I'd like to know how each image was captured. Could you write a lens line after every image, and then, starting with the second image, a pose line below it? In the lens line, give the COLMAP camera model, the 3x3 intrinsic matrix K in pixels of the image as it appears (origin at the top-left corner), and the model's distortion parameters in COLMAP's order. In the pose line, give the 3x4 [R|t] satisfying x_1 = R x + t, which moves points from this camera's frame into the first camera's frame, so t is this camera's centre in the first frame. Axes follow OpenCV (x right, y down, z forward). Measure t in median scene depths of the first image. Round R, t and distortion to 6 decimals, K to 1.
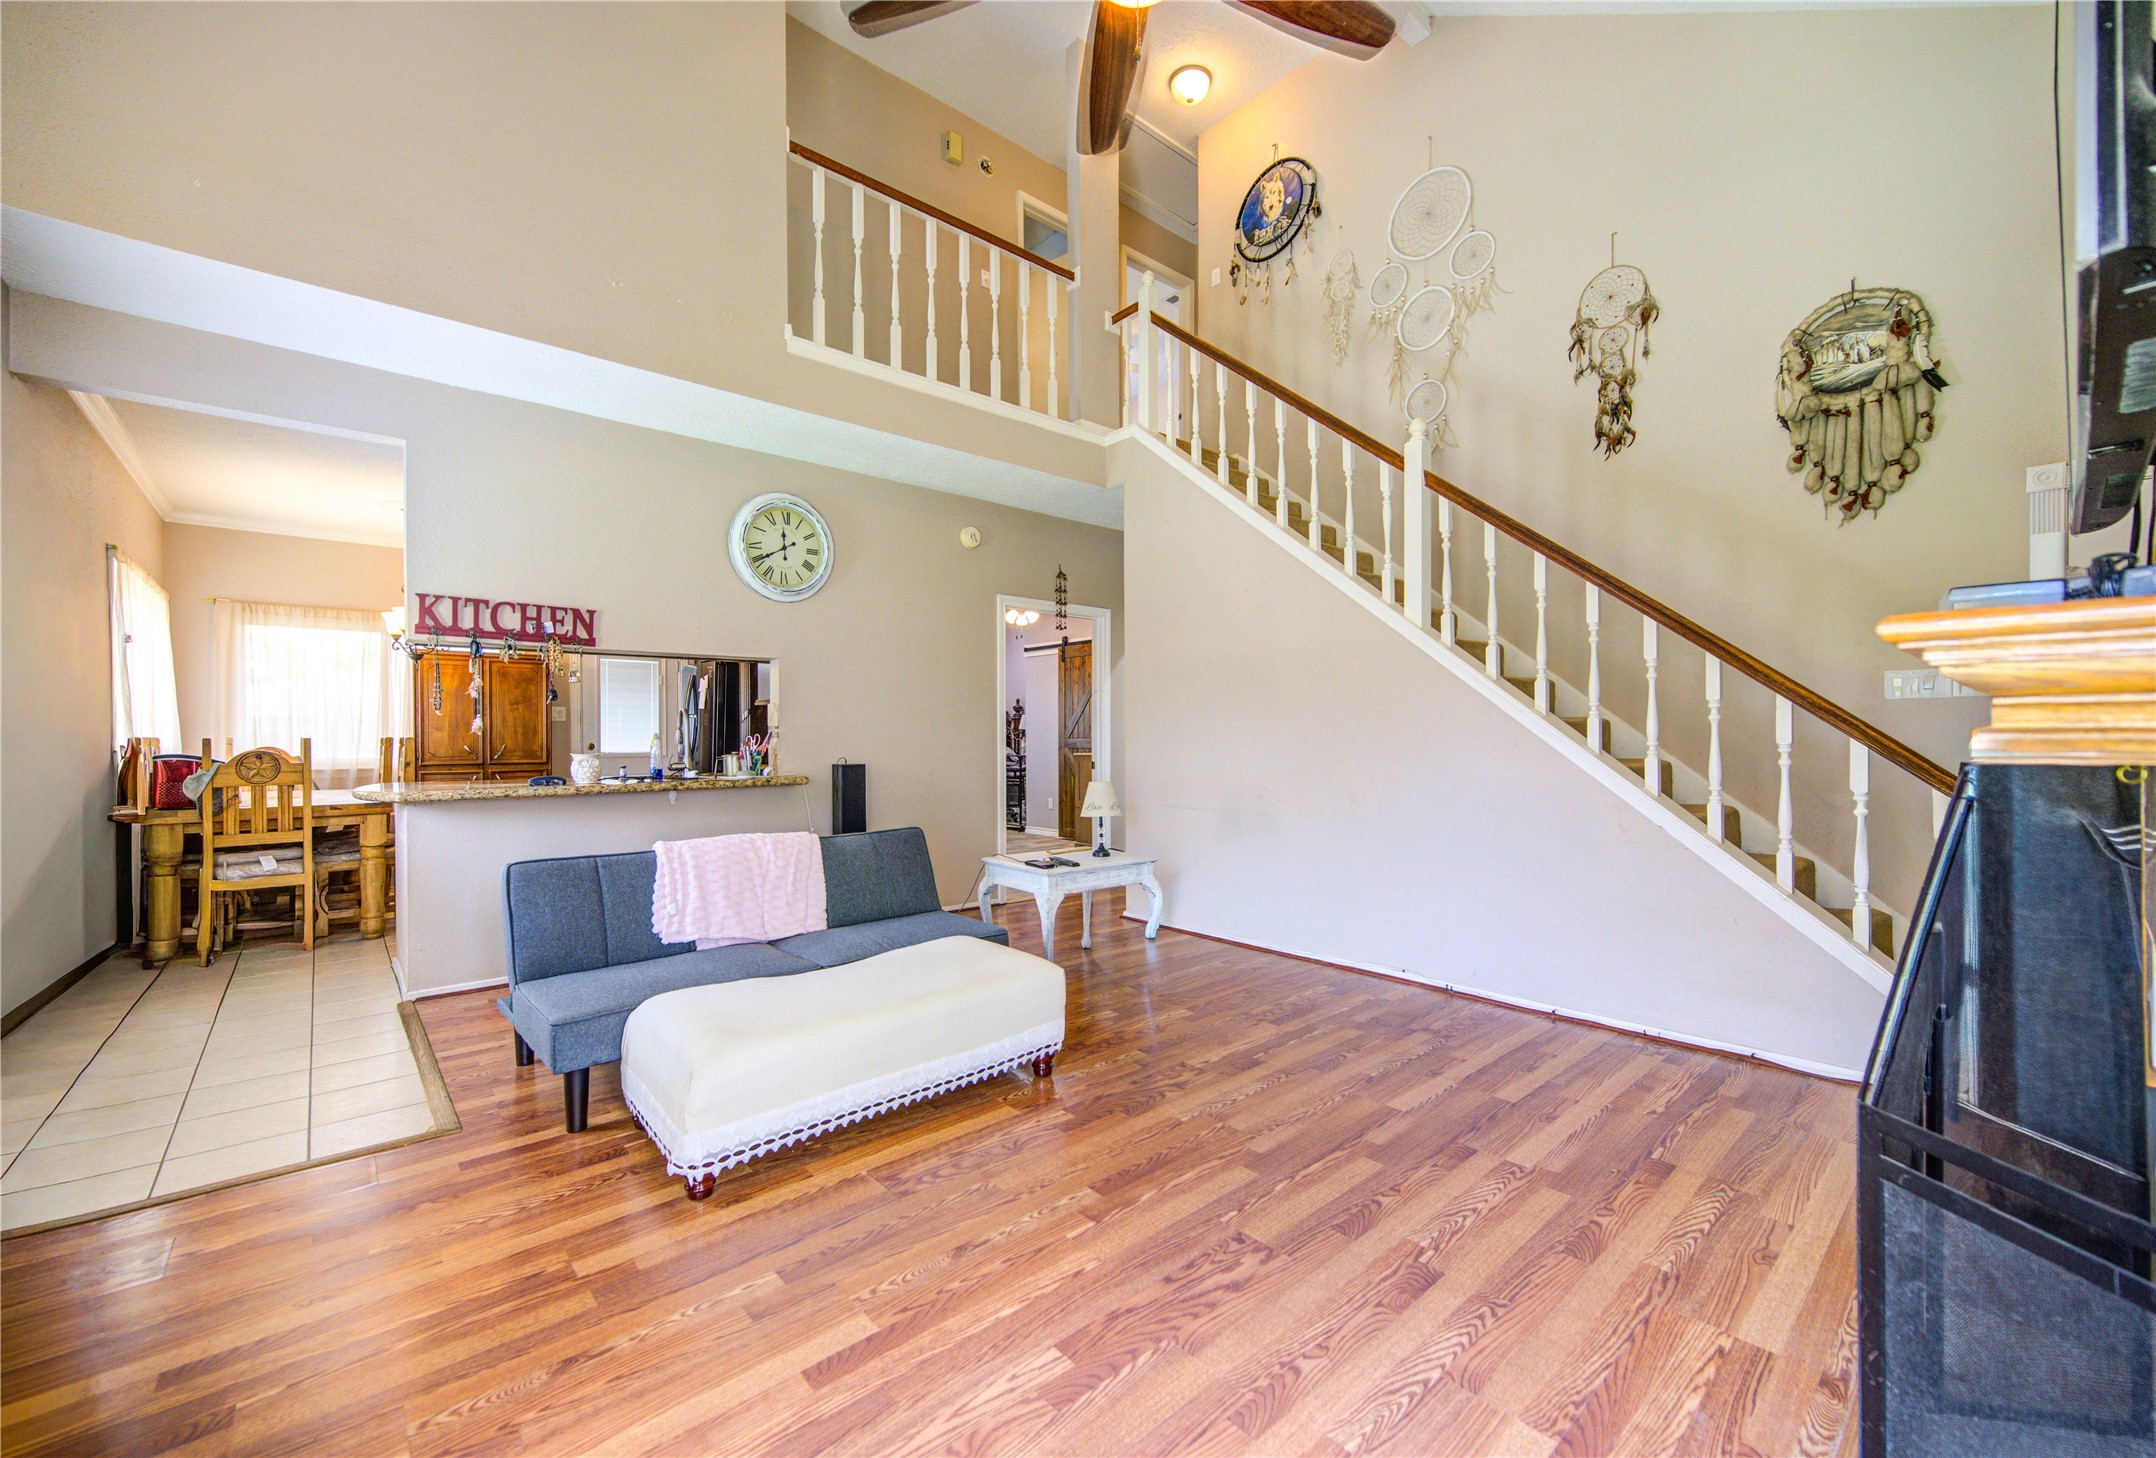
lens RADIAL K [[851.5, 0, 1059.9], [0, 851.5, 732.7], [0, 0, 1]] dist [-0.002297, -0.000234]
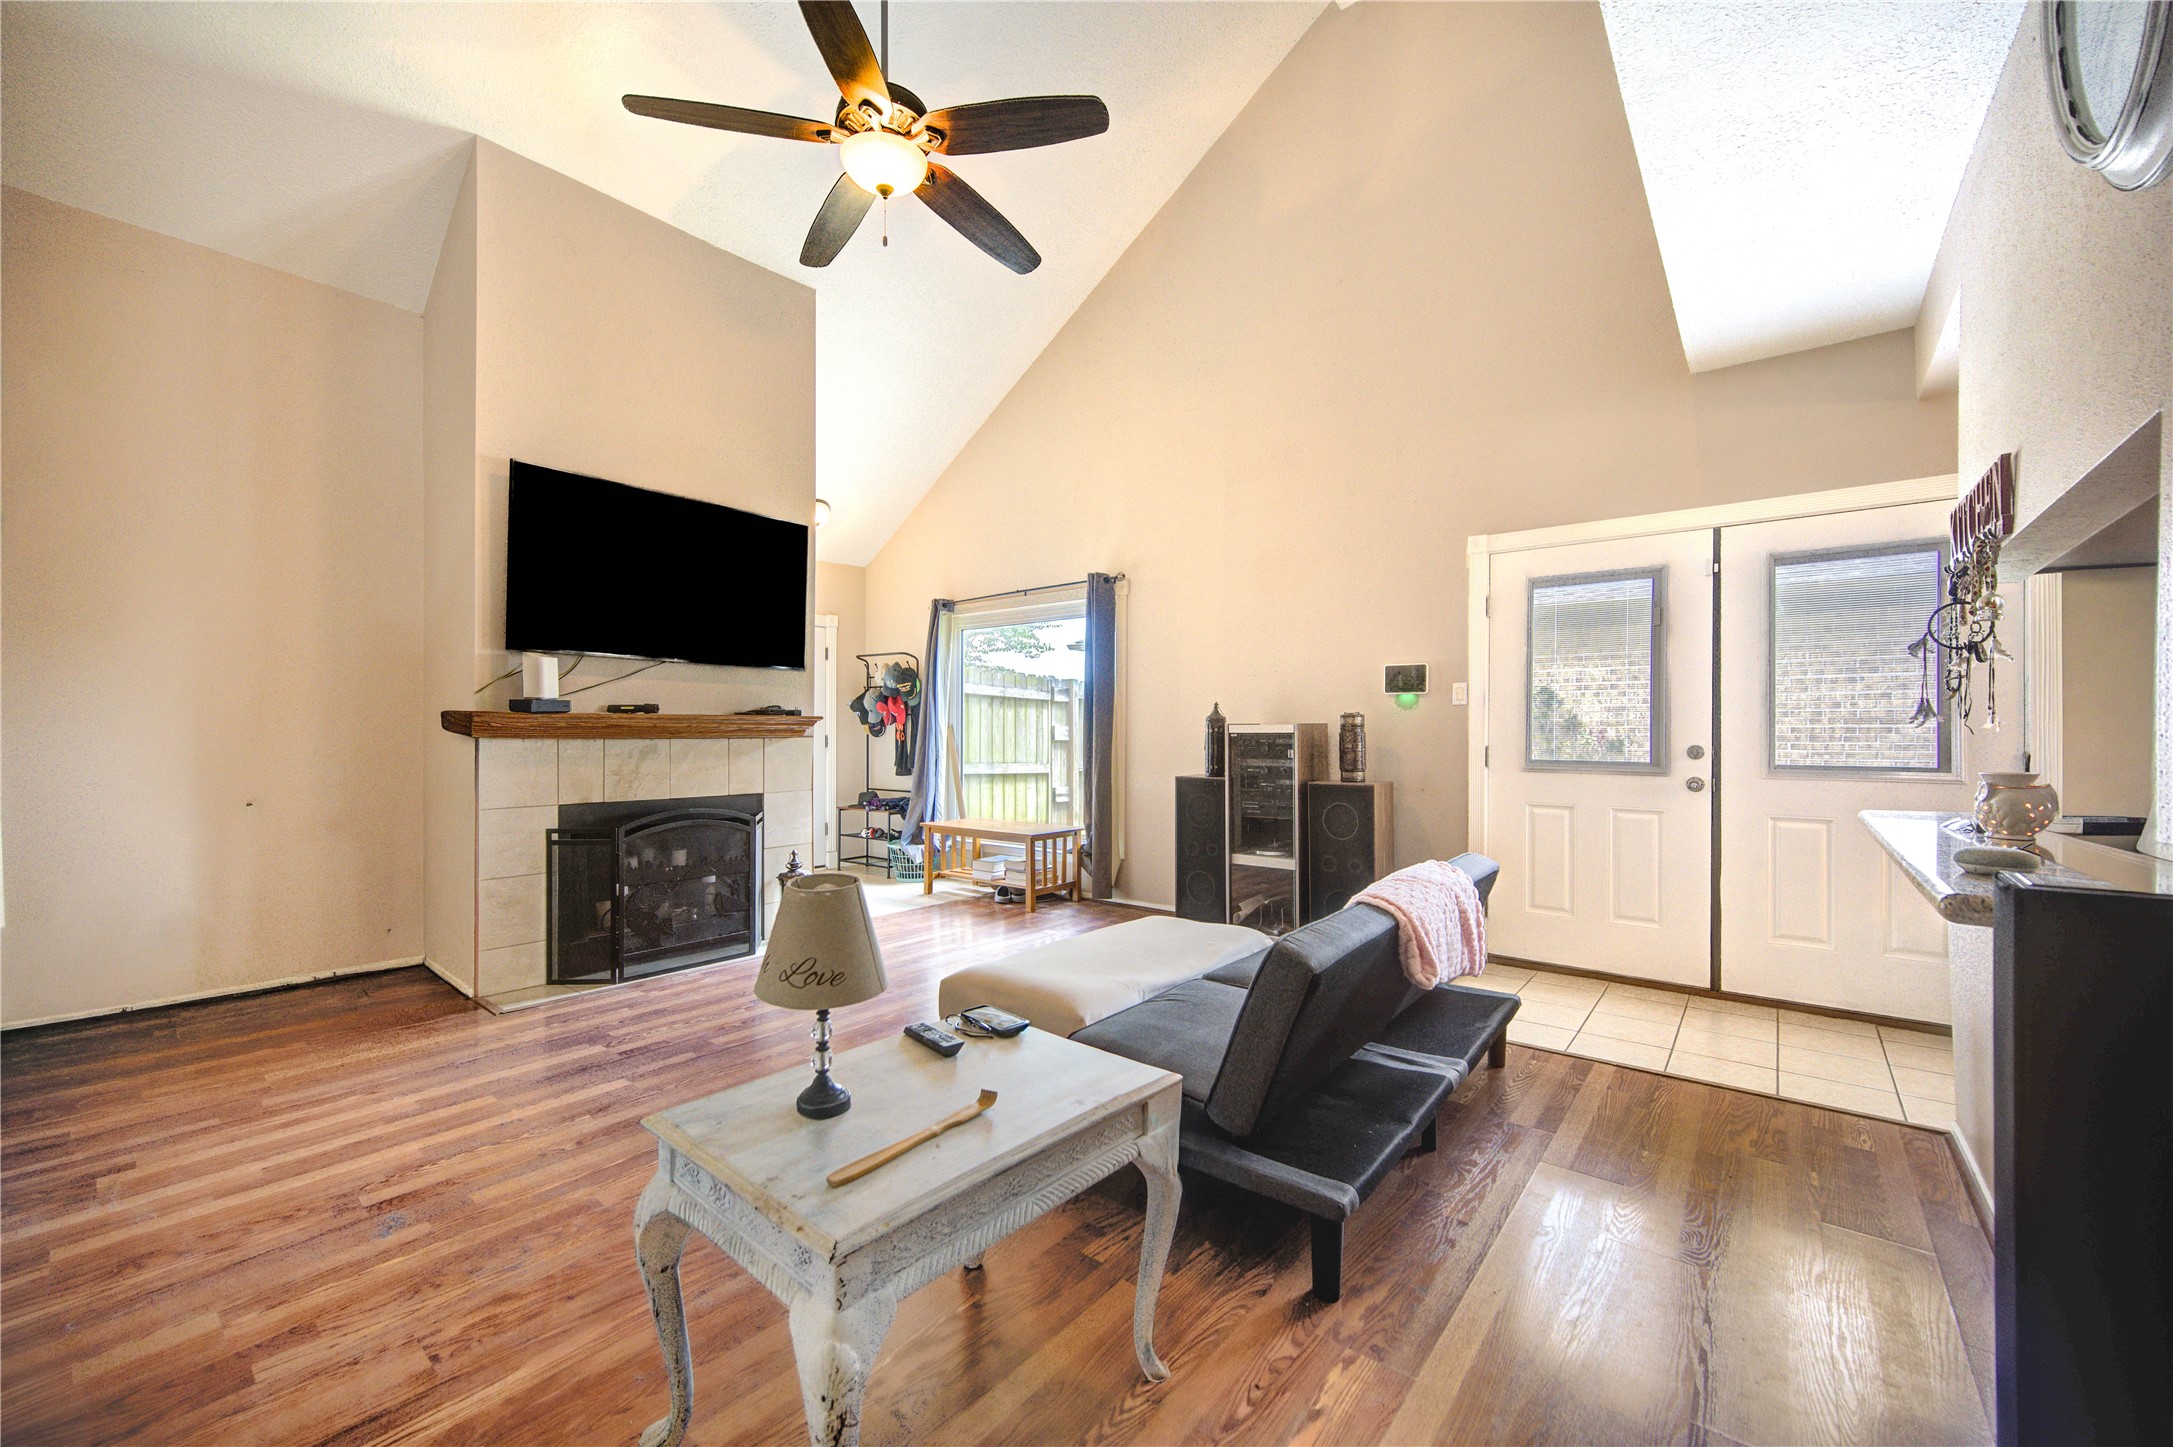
lens RADIAL K [[858.2, 0, 1090.5], [0, 858.2, 731.0], [0, 0, 1]] dist [-0.002297, -0.000234]
pose [[-0.985071, 0.002091, -0.172136, 0.003796], [0.002822, 0.999988, -0.004000, 0.008715], [0.172125, -0.004426, -0.985065, 2.543791]]
